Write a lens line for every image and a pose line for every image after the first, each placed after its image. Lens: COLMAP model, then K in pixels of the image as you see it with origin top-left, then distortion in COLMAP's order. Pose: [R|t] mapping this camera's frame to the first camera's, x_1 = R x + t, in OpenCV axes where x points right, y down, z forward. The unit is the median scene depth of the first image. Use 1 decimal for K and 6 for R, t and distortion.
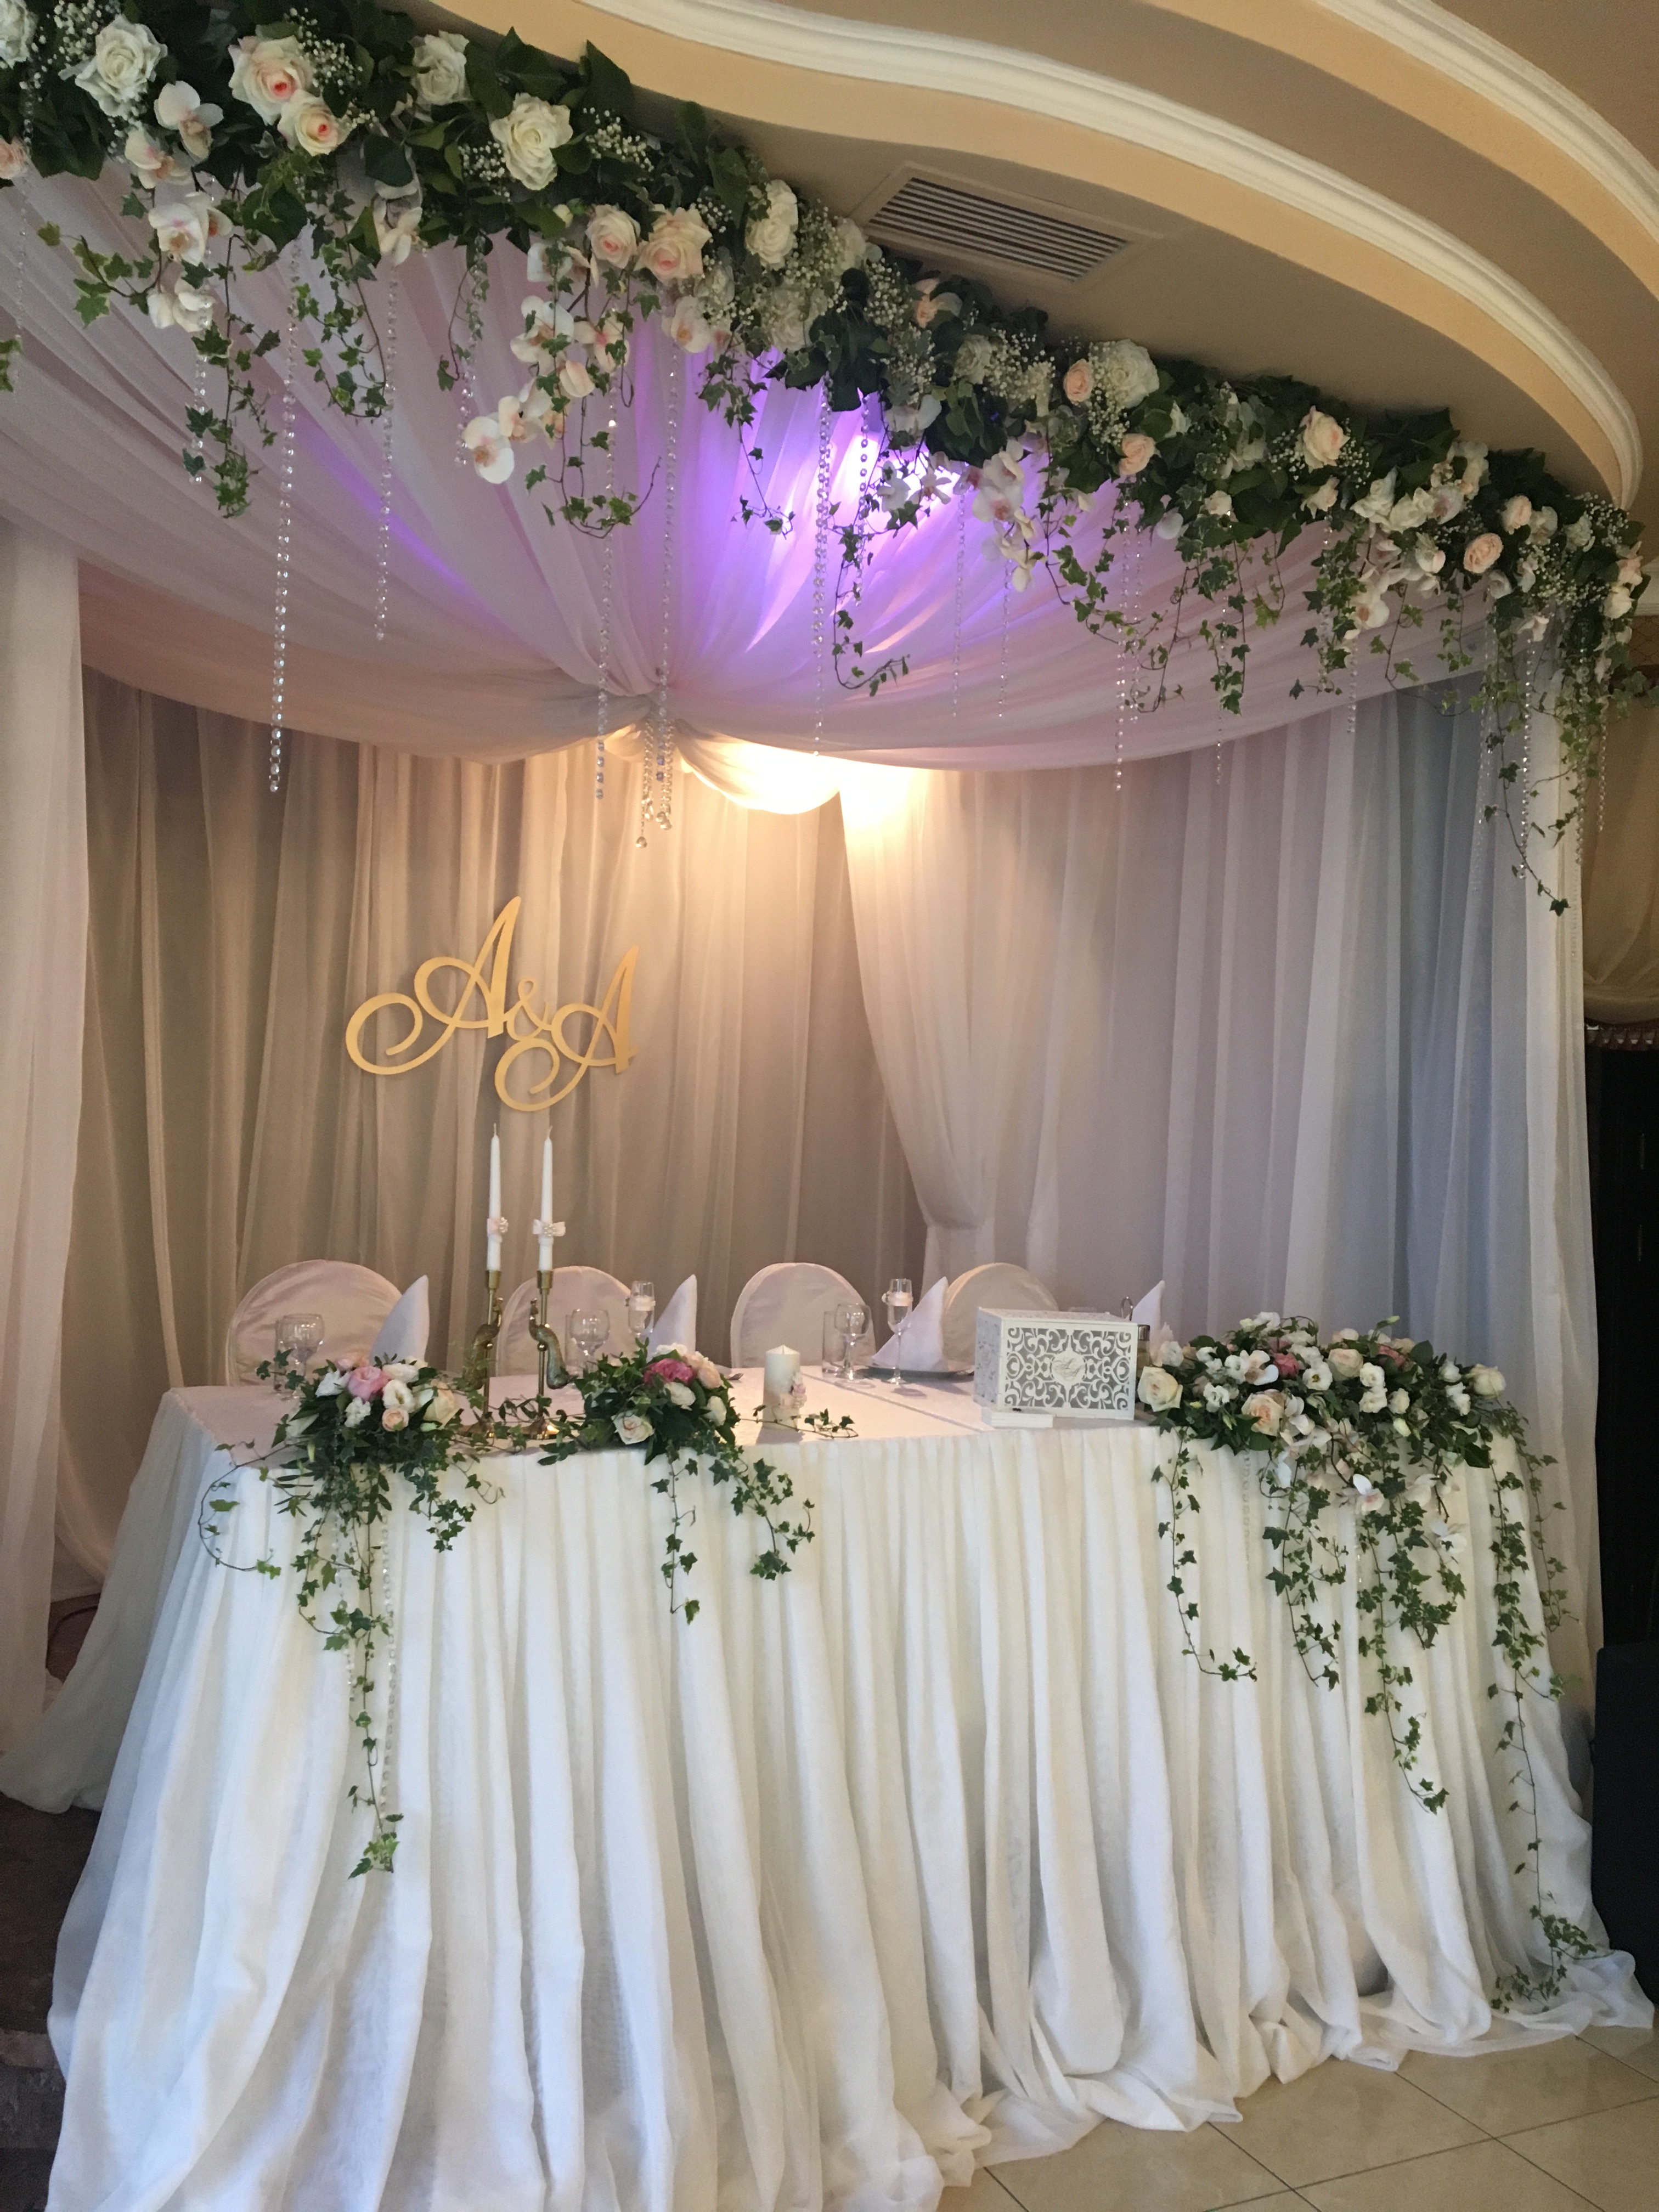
lens RADIAL K [[1861.3, 0, 820.3], [0, 1861.3, 1095.5], [0, 0, 1]] dist [0.036154, -0.015283]
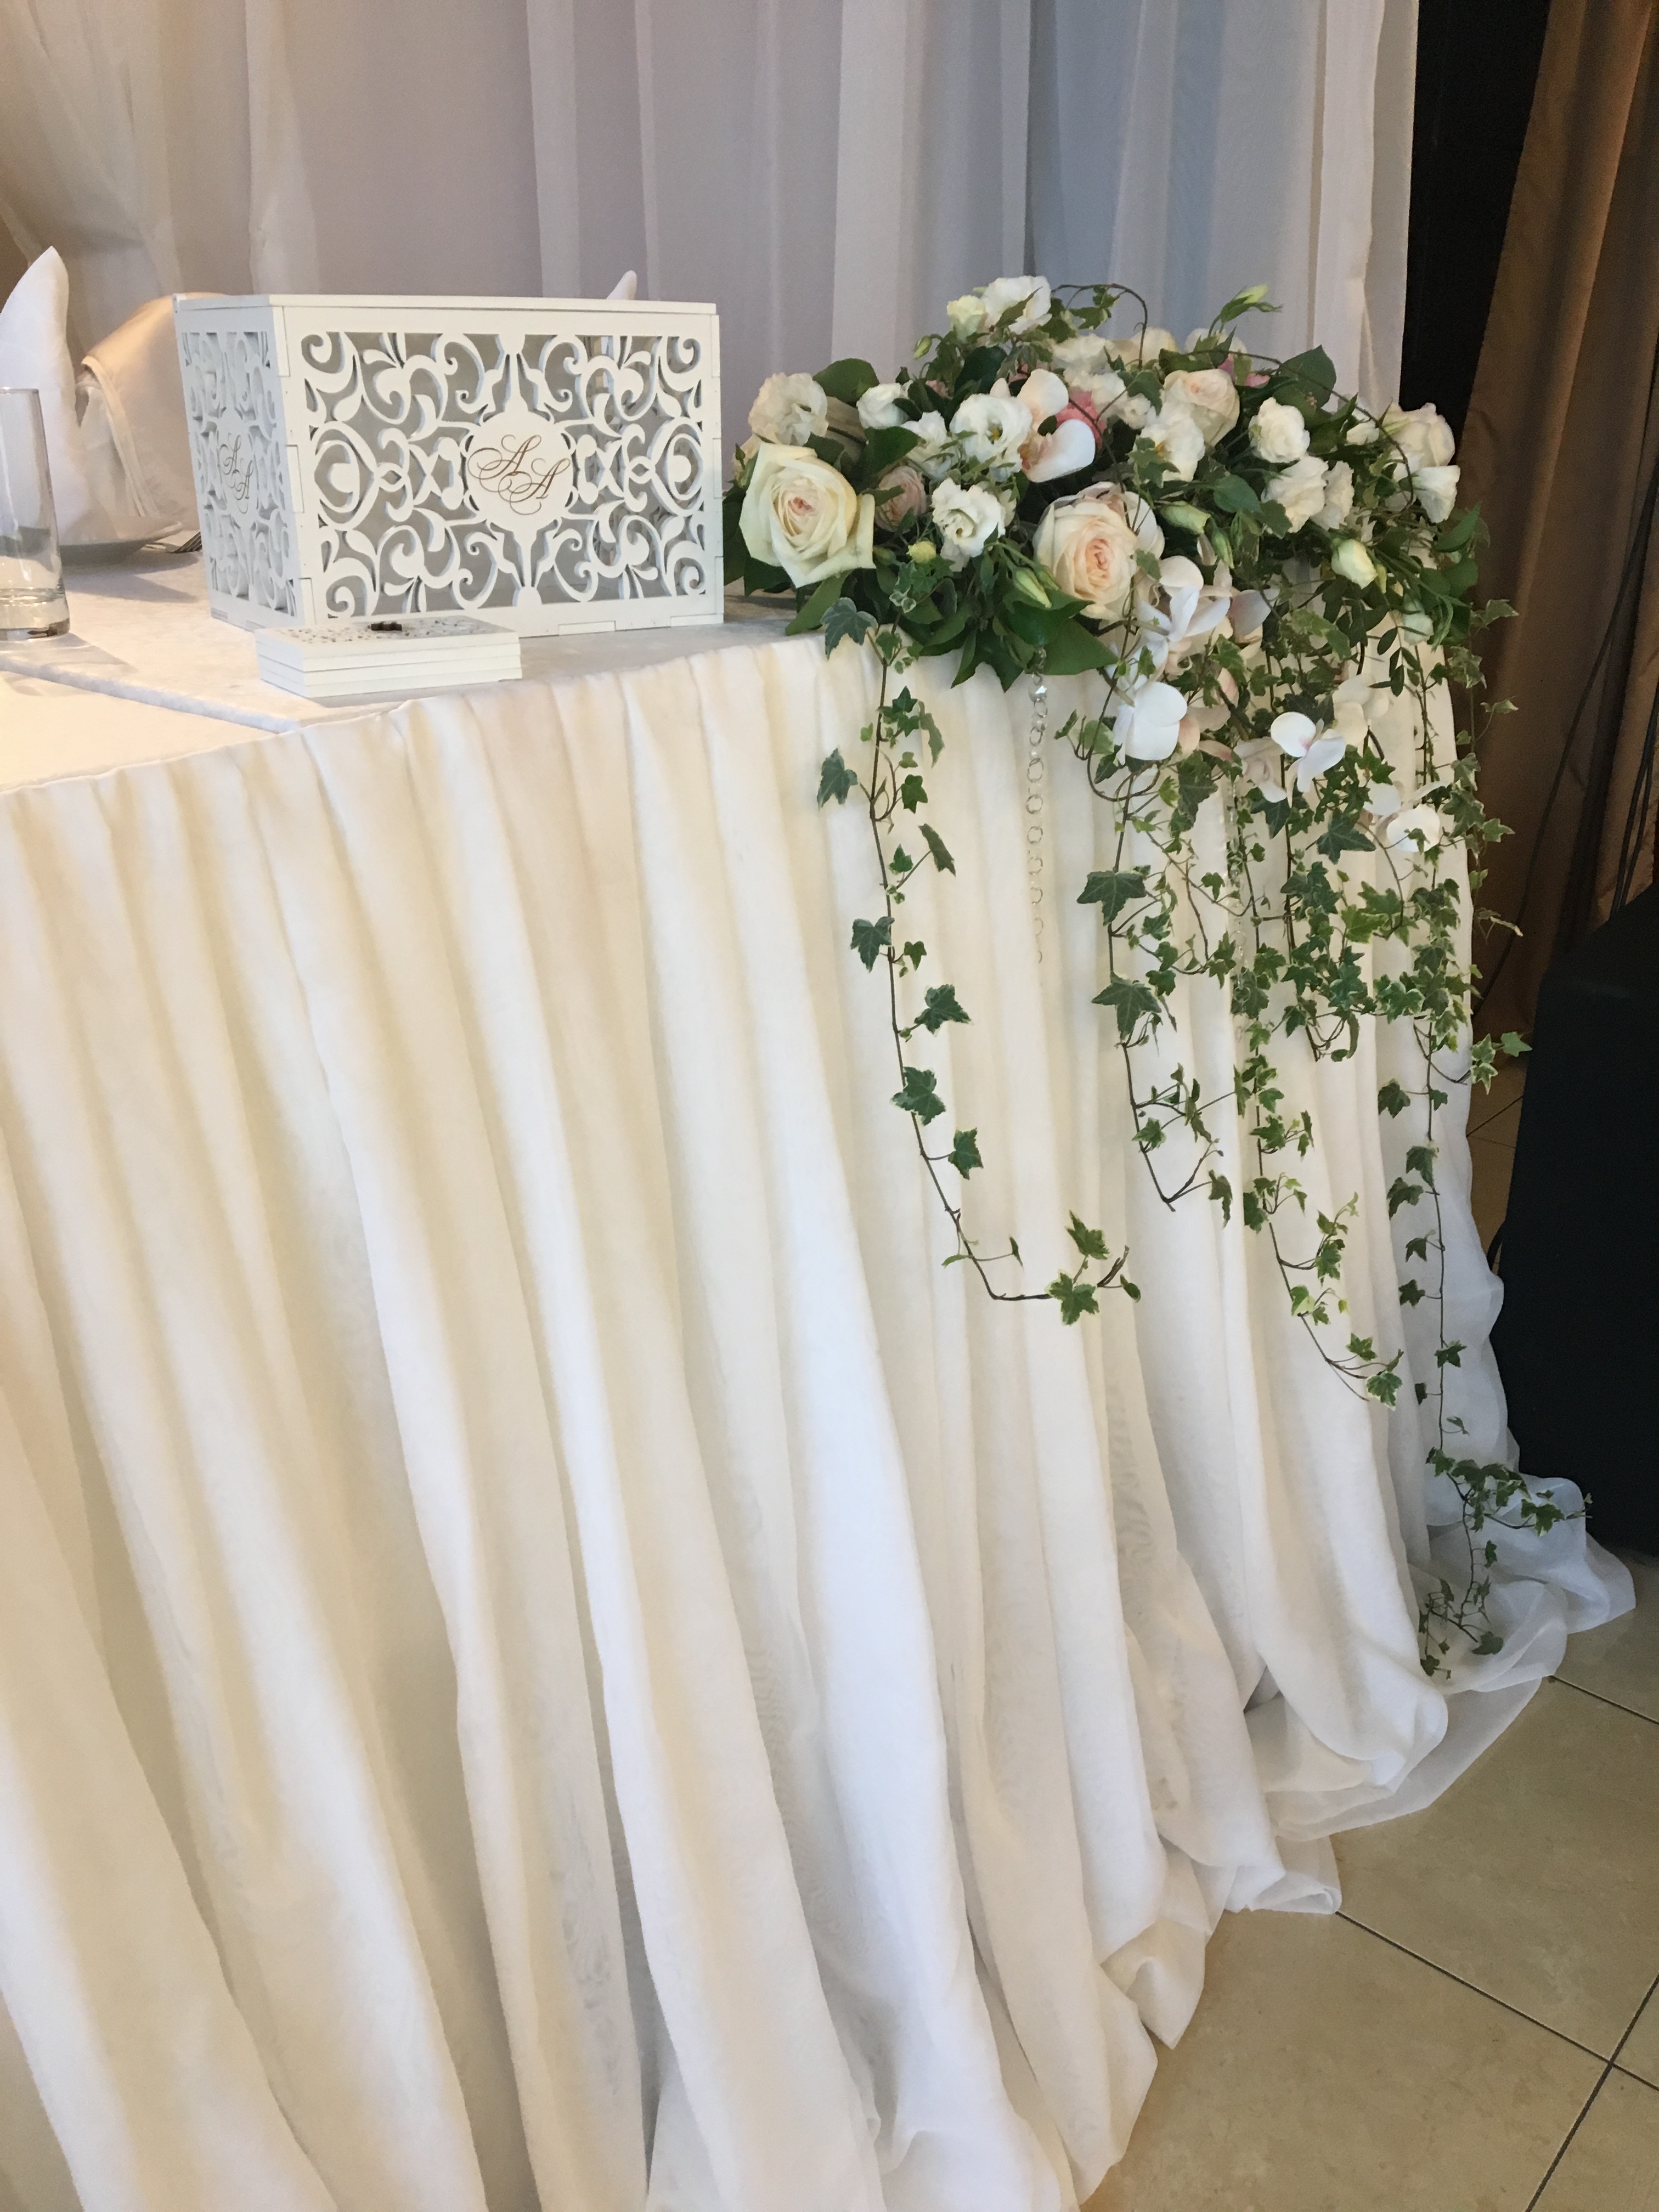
lens RADIAL K [[1861.3, 0, 819.4], [0, 1861.3, 1099.1], [0, 0, 1]] dist [0.036154, -0.015283]
pose [[0.915601, -0.197907, 0.350011, 0.051010], [0.039016, 0.910105, 0.412537, 0.116568], [-0.400190, -0.364063, 0.841015, 0.692529]]
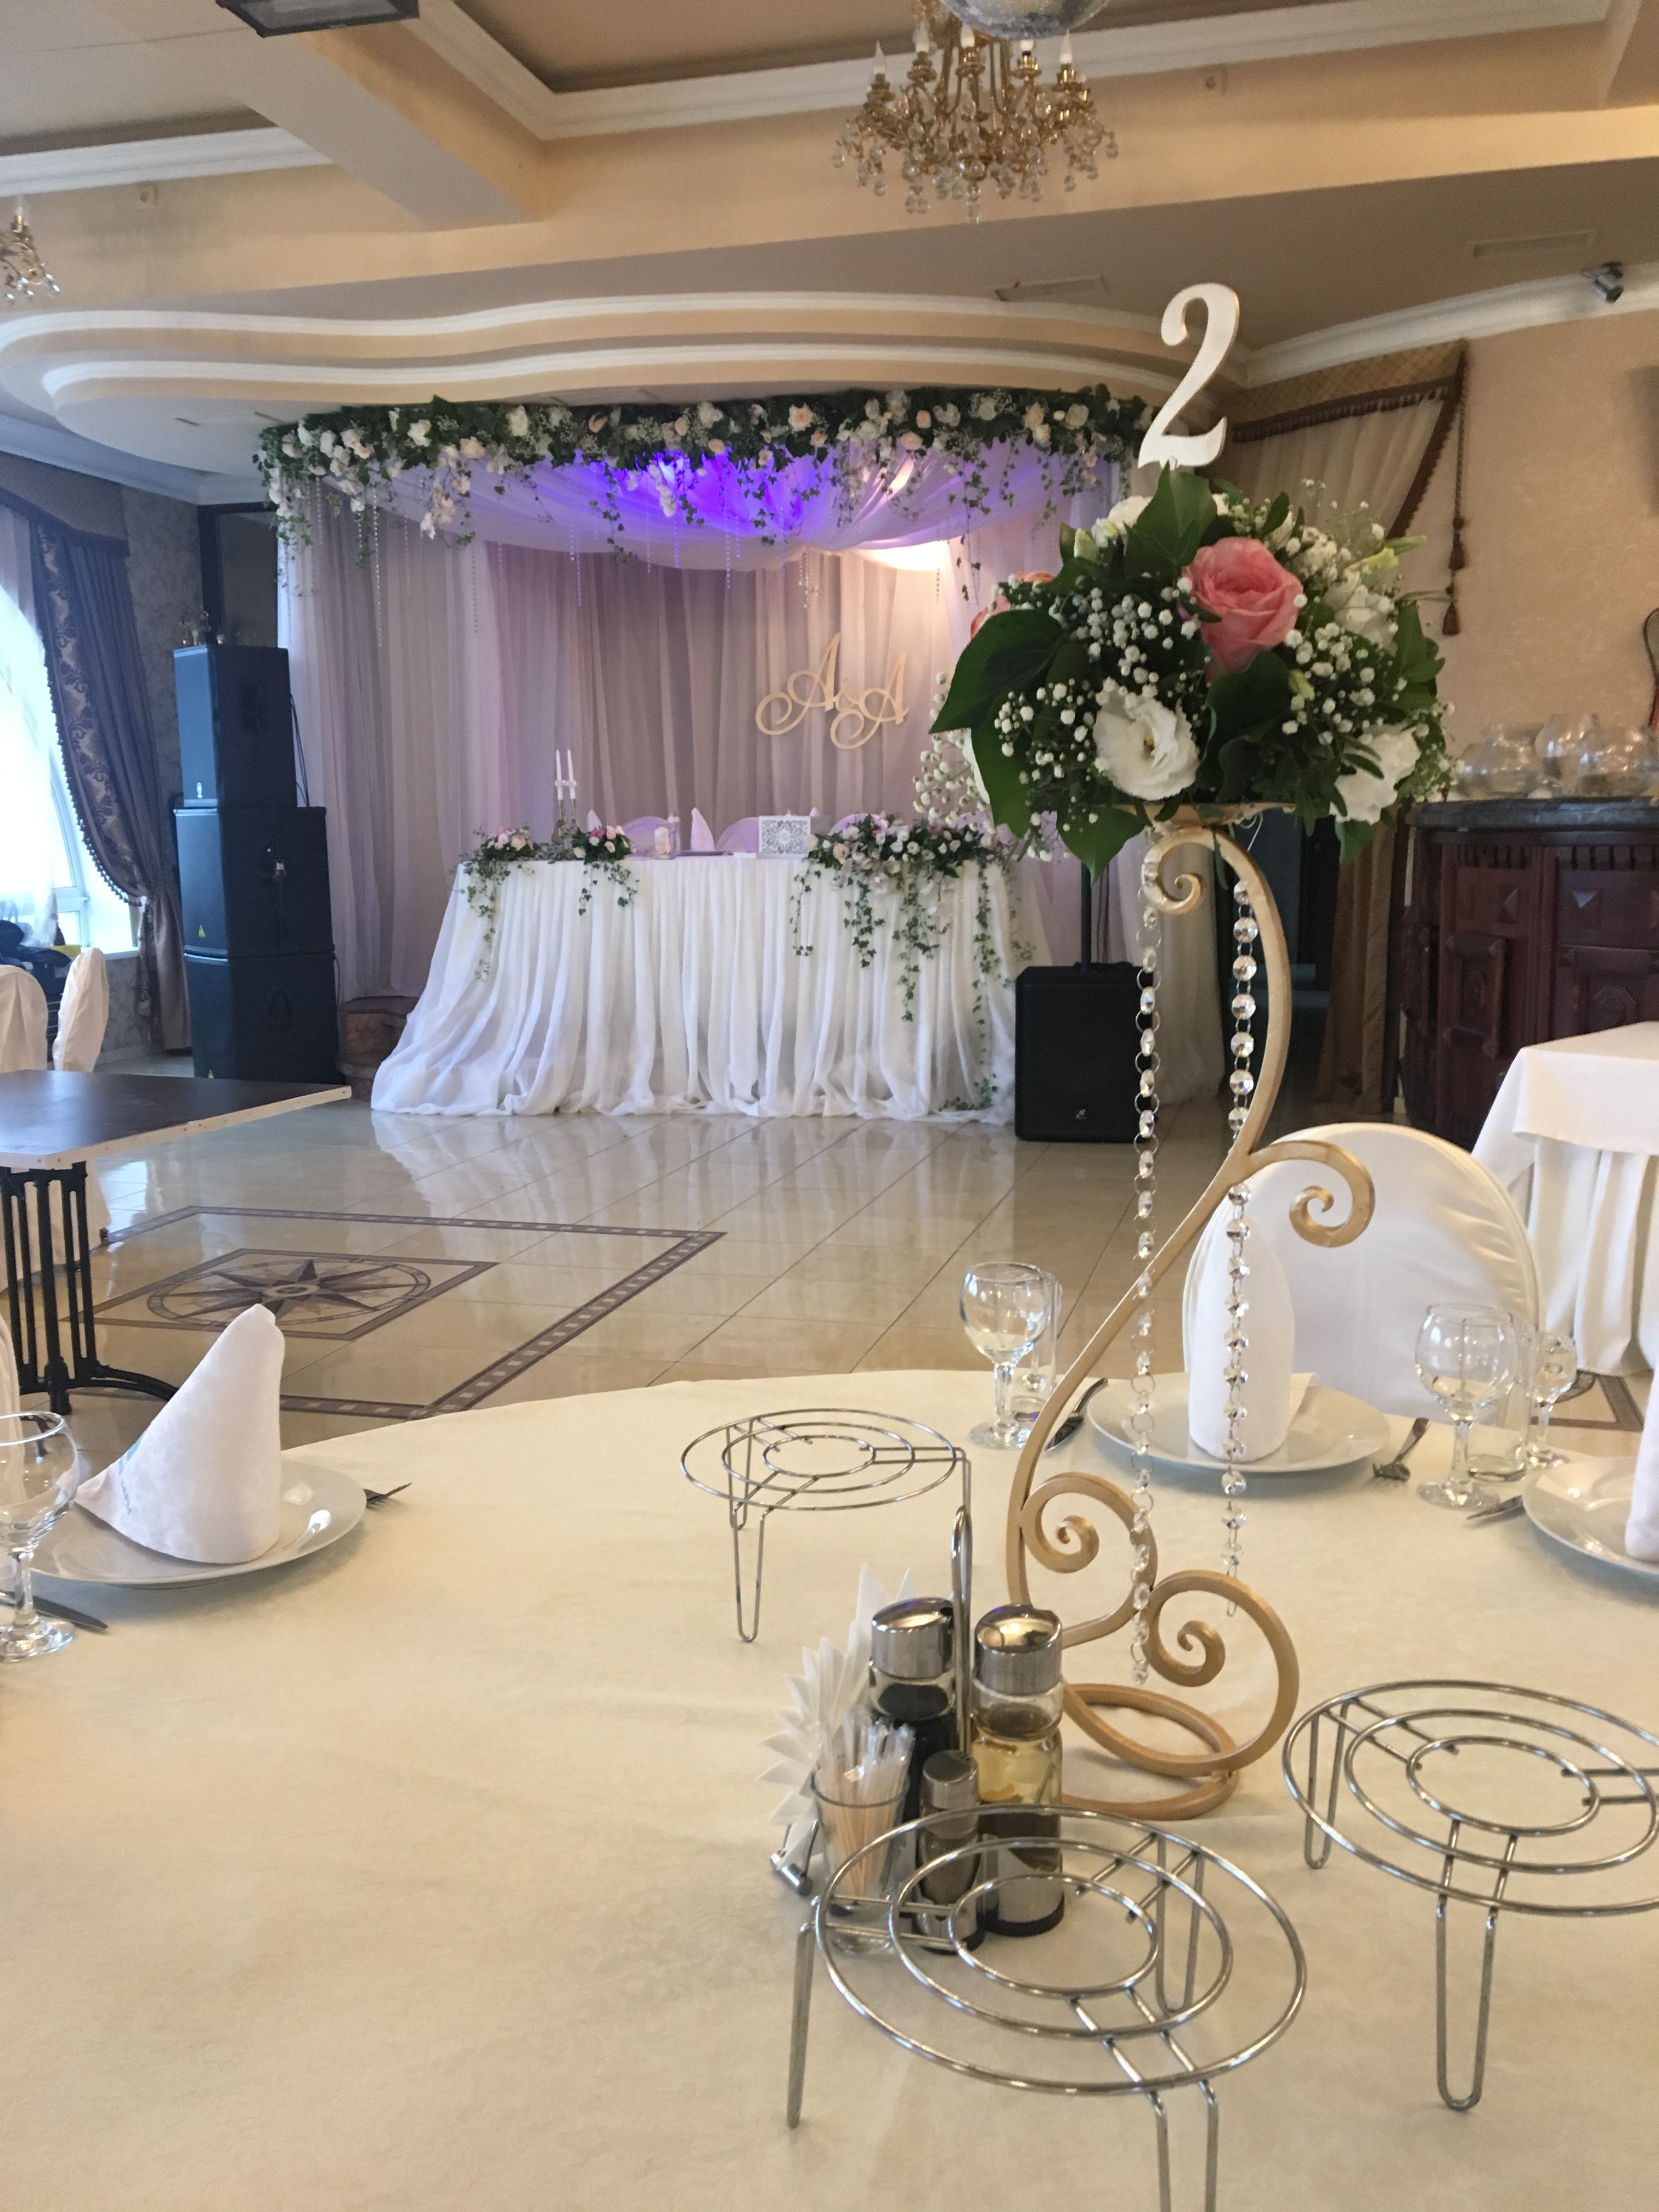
lens RADIAL K [[1861.3, 0, 828.8], [0, 1861.3, 1114.9], [0, 0, 1]] dist [0.036154, -0.015283]
pose [[0.758654, 0.055829, -0.649098, 1.741773], [0.056168, 0.987007, 0.150541, 0.143883], [0.649068, -0.150666, 0.745661, -0.779297]]
